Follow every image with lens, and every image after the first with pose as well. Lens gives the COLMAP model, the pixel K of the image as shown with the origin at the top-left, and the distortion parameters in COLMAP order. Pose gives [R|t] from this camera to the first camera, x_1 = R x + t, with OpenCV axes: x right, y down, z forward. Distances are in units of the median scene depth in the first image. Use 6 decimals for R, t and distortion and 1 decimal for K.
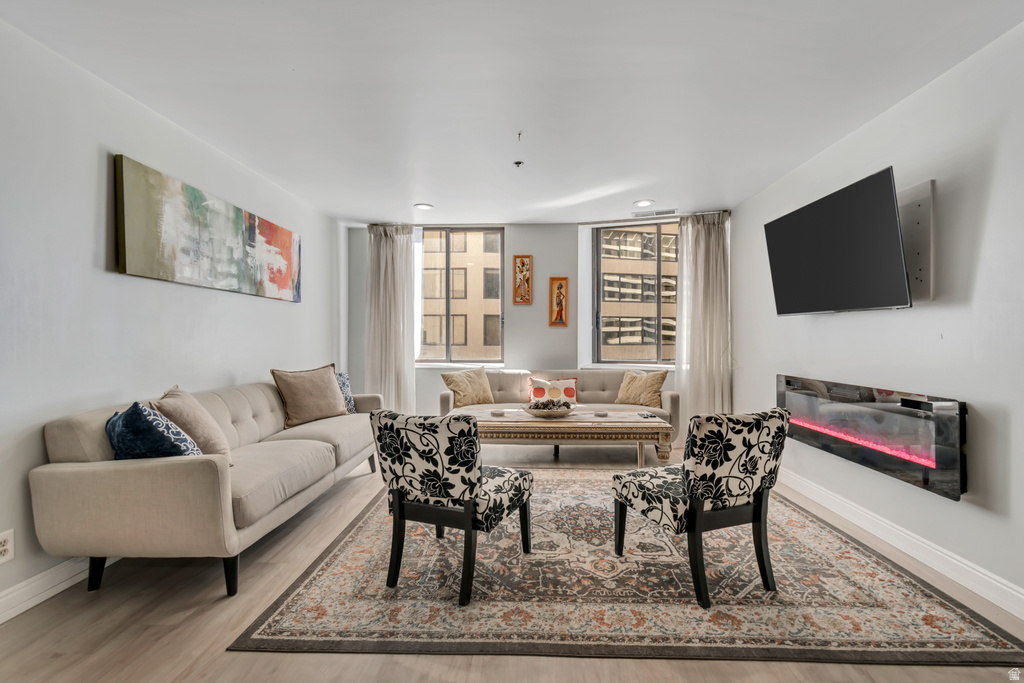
lens RADIAL K [[457.1, 0, 516.3], [0, 457.1, 338.5], [0, 0, 1]] dist [0.000727, 0.000022]
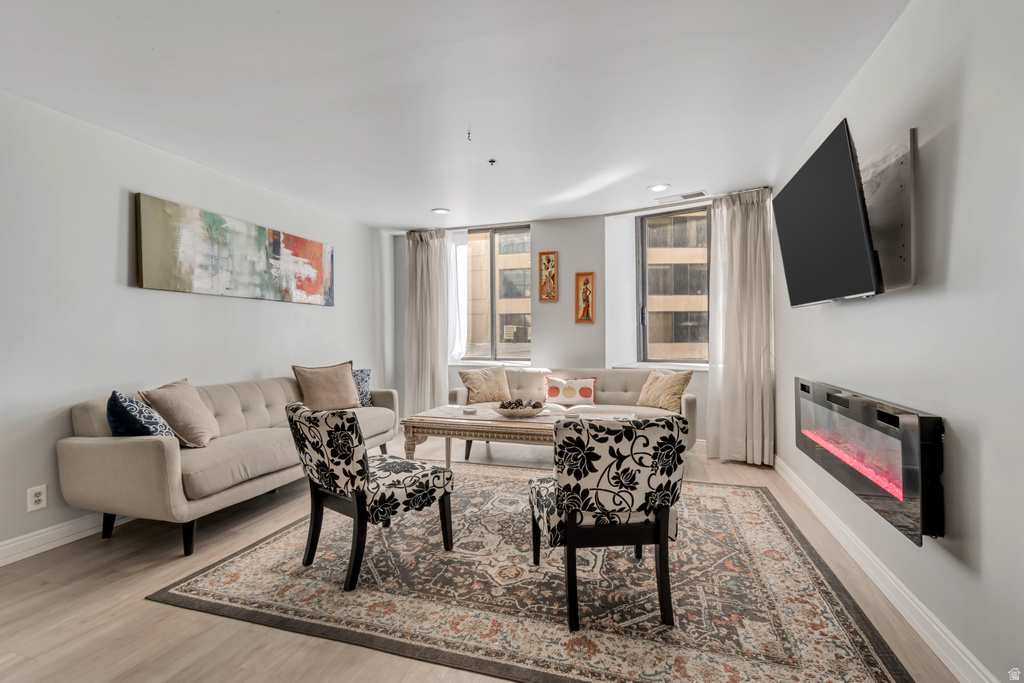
lens RADIAL K [[457.1, 0, 516.3], [0, 457.1, 338.5], [0, 0, 1]] dist [0.000727, 0.000022]
pose [[0.962846, -0.007621, -0.269945, 0.497226], [0.008871, 0.999955, 0.003409, 0.000748], [0.269907, -0.005677, 0.962870, 0.082423]]
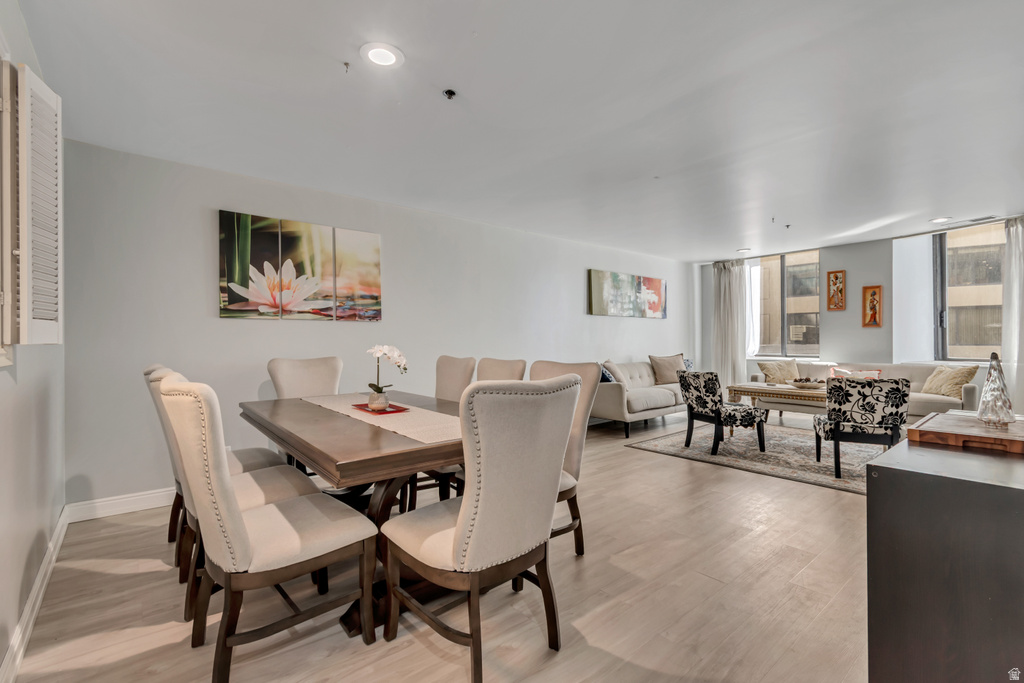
lens RADIAL K [[458.3, 0, 512.0], [0, 458.3, 341.5], [0, 0, 1]] dist [0.000580, -0.000345]
pose [[0.664276, -0.003852, -0.747478, 0.846082], [0.008158, 0.999965, 0.002097, 0.000791], [0.747443, -0.007491, 0.664284, -1.152303]]
